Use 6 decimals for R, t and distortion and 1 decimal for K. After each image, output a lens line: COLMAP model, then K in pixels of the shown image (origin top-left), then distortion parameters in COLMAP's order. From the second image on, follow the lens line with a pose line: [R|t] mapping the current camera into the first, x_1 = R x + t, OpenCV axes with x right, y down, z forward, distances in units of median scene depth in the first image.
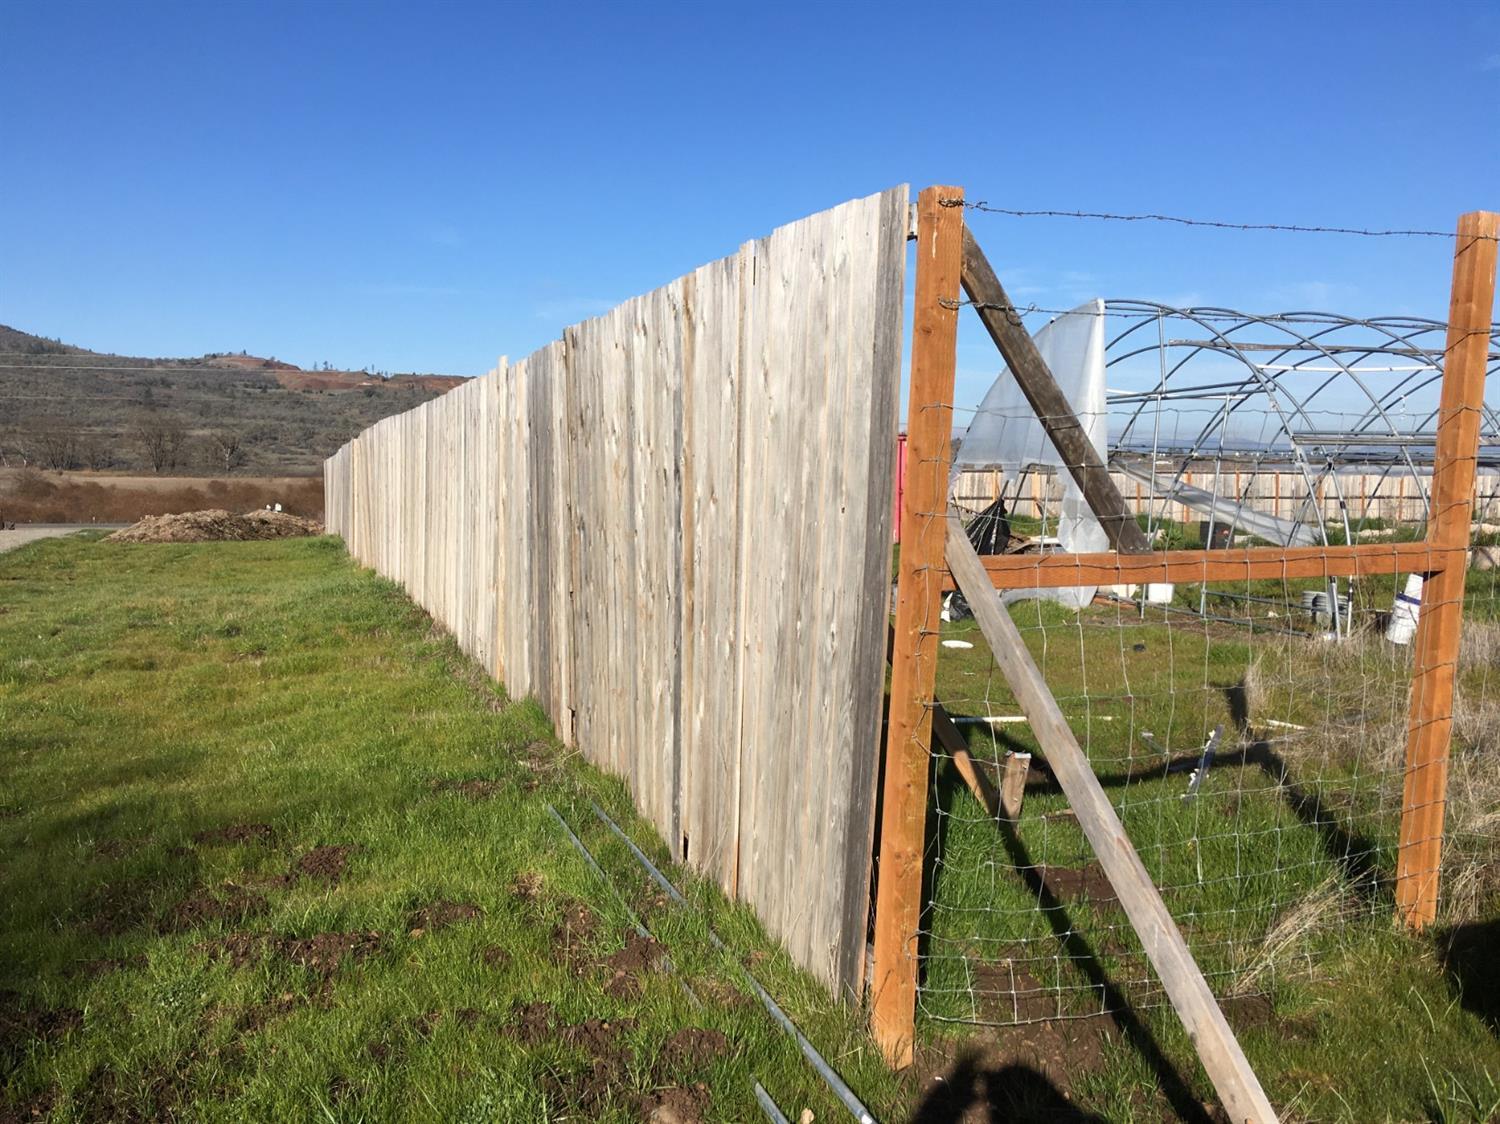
lens RADIAL K [[1256.1, 0, 732.7], [0, 1256.1, 570.2], [0, 0, 1]] dist [0.103916, -0.145347]
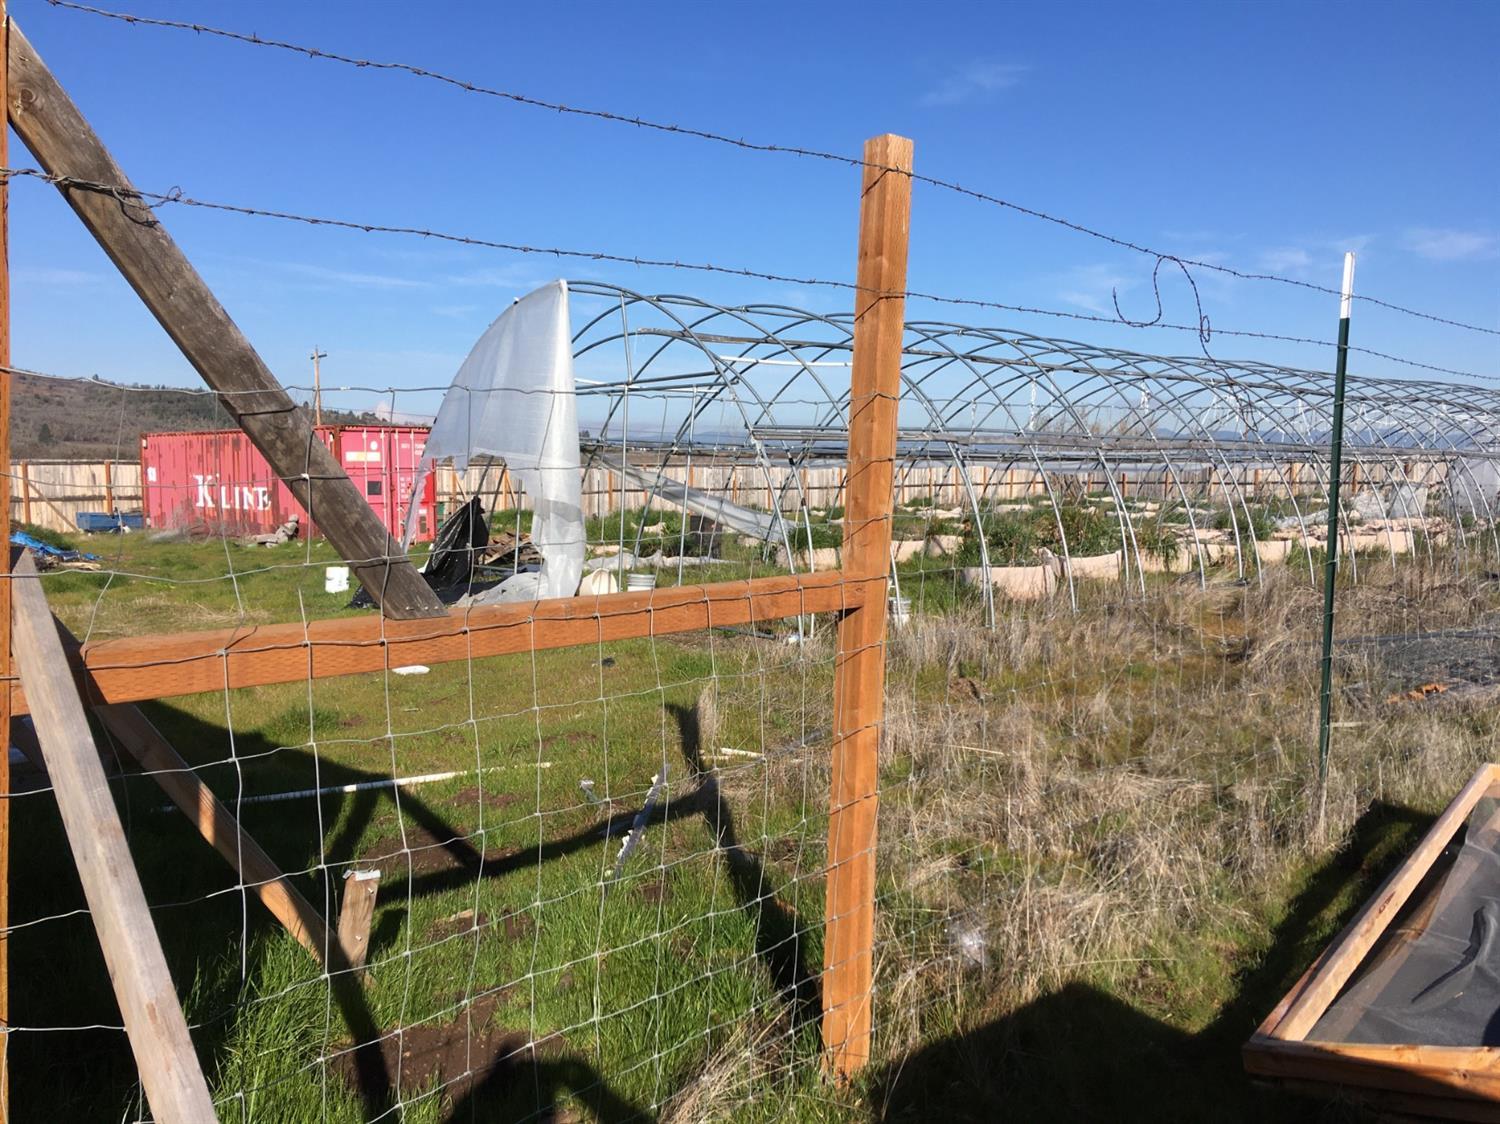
lens RADIAL K [[1256.1, 0, 718.2], [0, 1256.1, 575.2], [0, 0, 1]] dist [0.103916, -0.145347]
pose [[0.936781, -0.038147, 0.347831, 0.134803], [0.034680, 0.999267, 0.016191, -0.021372], [-0.348194, -0.003105, 0.937417, 0.203060]]
